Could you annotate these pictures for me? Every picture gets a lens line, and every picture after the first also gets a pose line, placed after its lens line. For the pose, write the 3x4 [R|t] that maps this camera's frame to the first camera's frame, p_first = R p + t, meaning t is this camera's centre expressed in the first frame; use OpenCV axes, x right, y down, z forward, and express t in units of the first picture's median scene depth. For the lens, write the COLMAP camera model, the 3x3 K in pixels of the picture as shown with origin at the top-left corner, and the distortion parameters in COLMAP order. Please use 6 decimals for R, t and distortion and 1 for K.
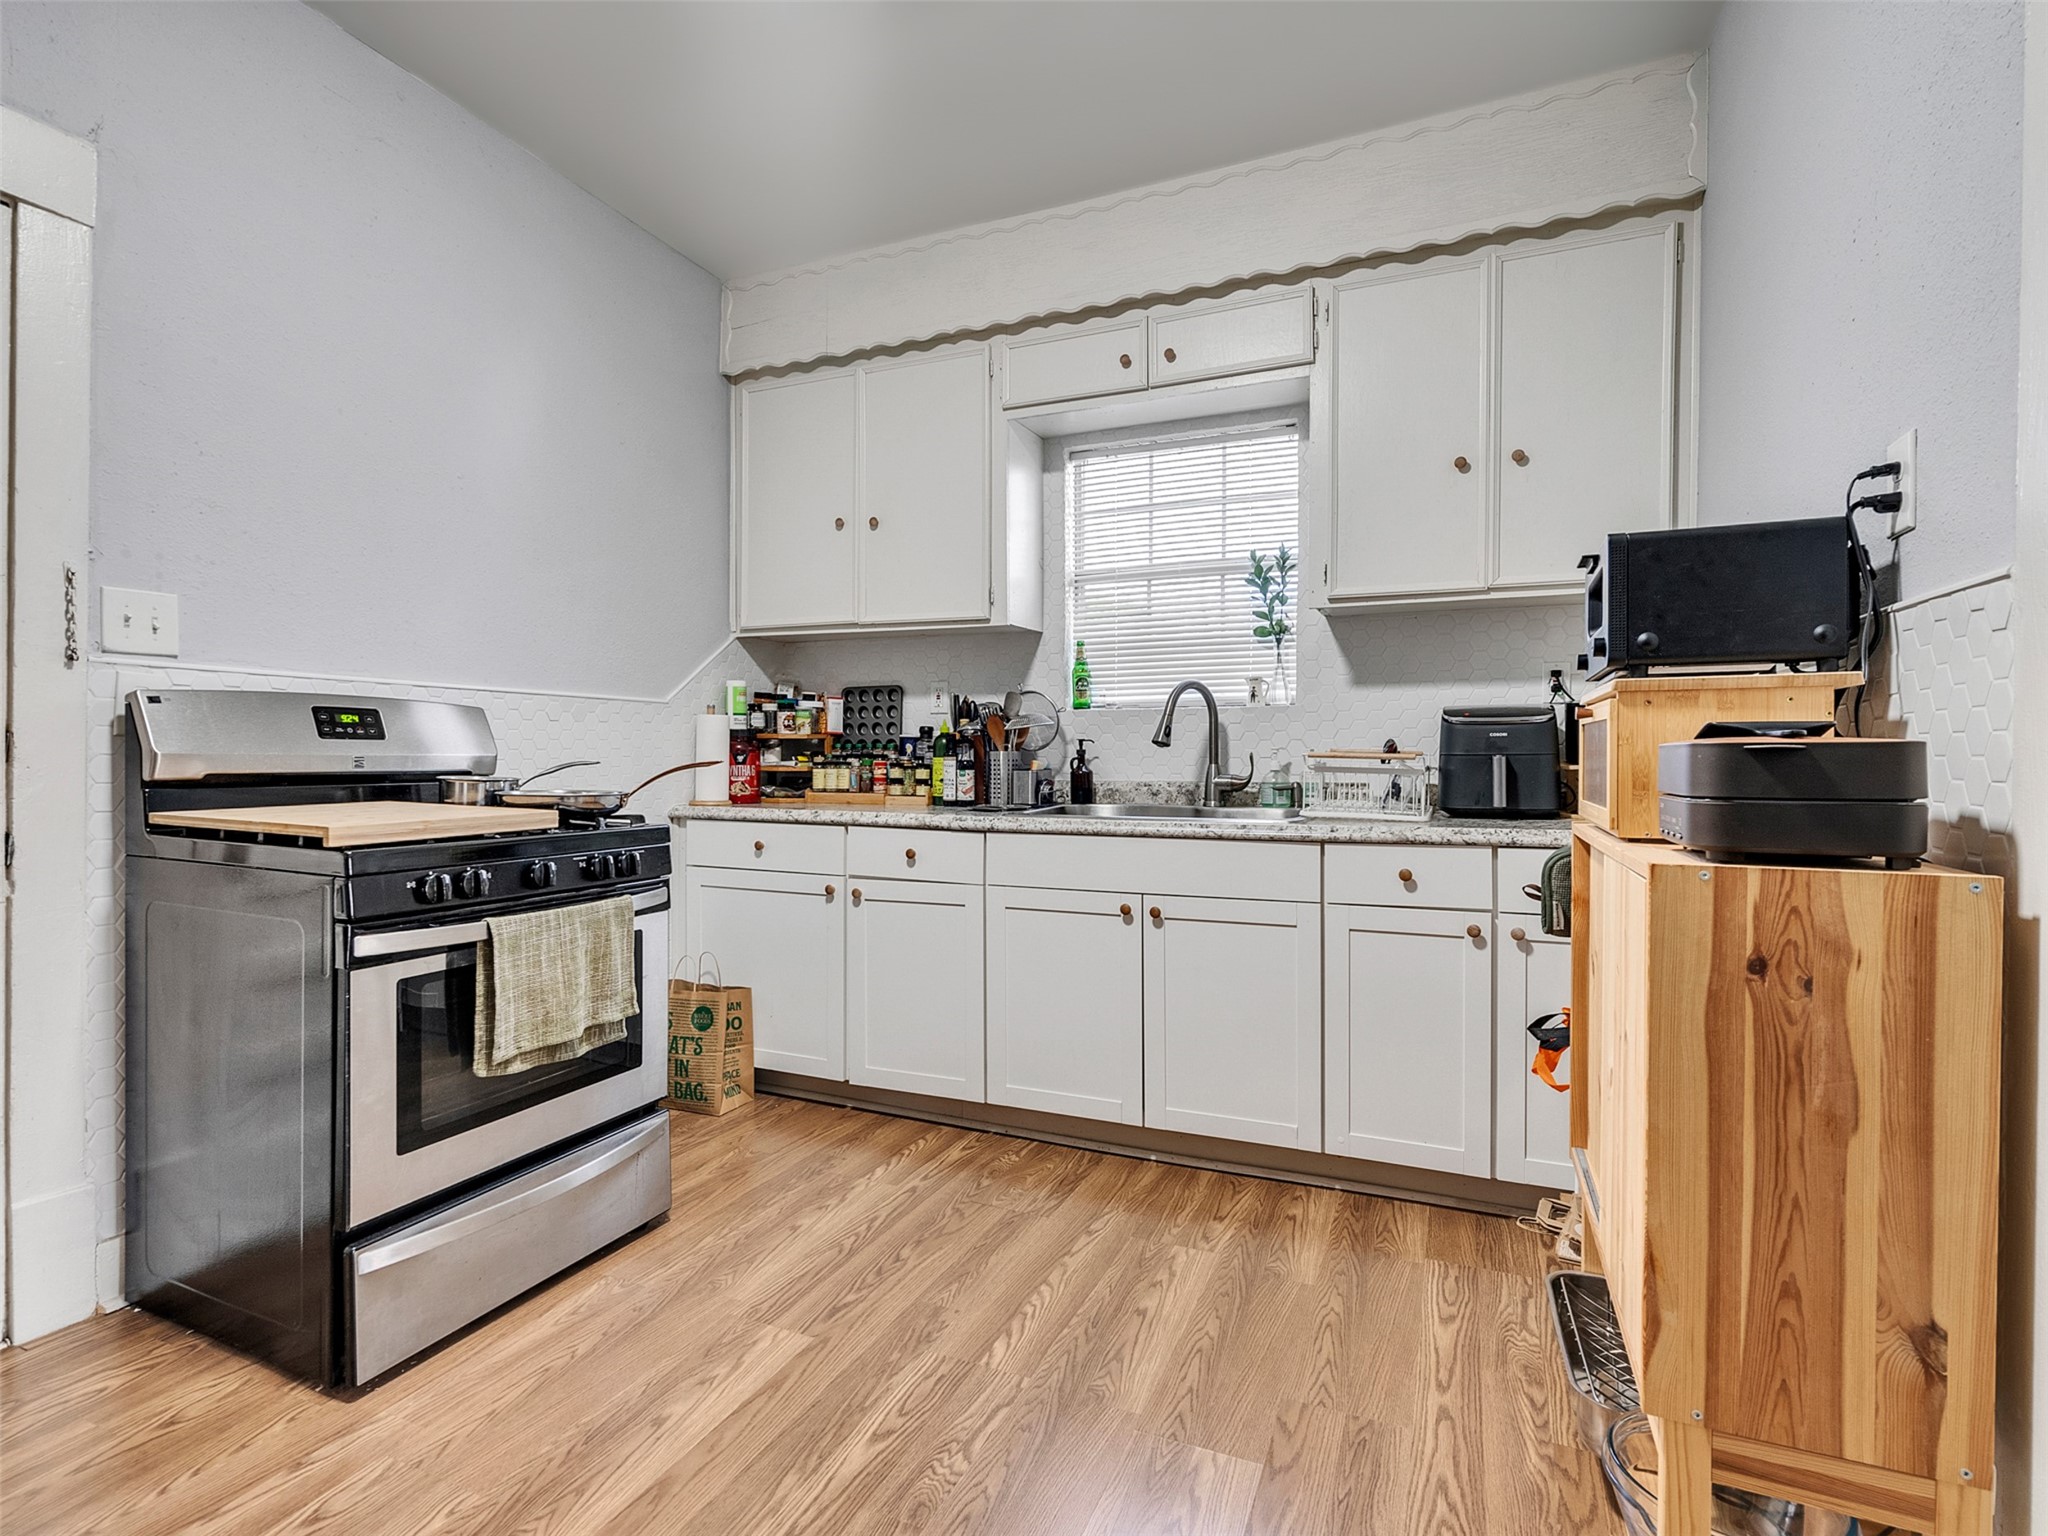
lens RADIAL K [[1034.3, 0, 991.9], [0, 1034.3, 759.6], [0, 0, 1]] dist [-0.000296, 0.002365]
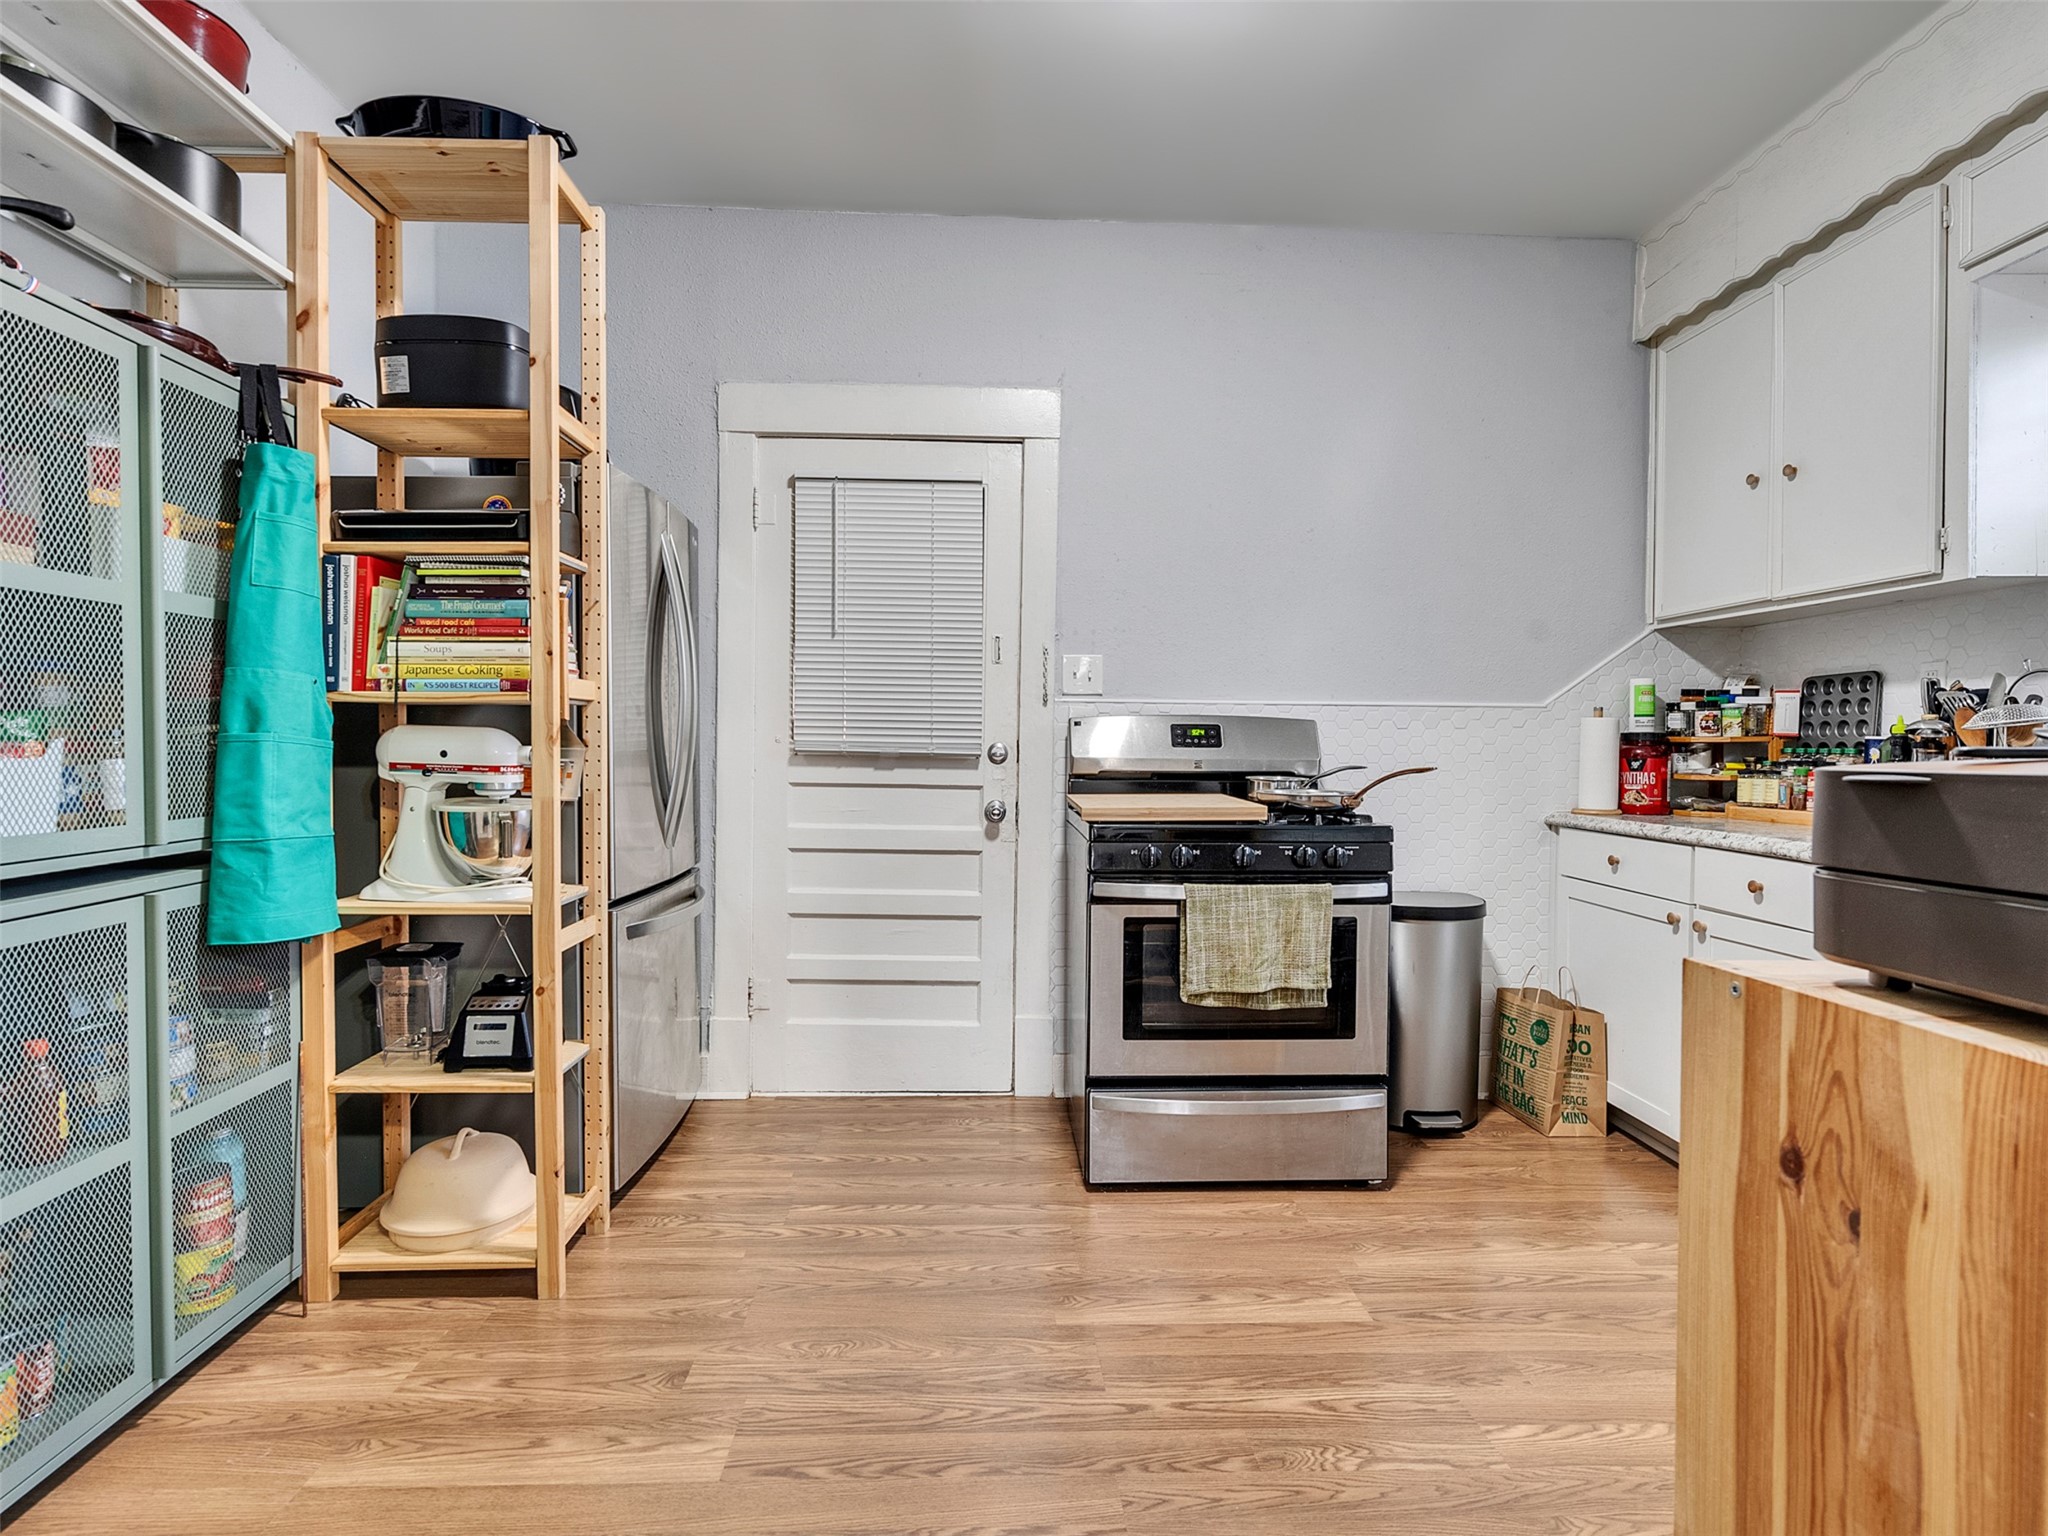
lens RADIAL K [[1034.3, 0, 1026.7], [0, 1034.3, 761.0], [0, 0, 1]] dist [-0.000296, 0.002365]
pose [[0.460944, 0.011016, -0.887361, 0.556991], [-0.008553, 0.999932, 0.007971, -0.012223], [0.887388, 0.003915, 0.461007, 0.191854]]
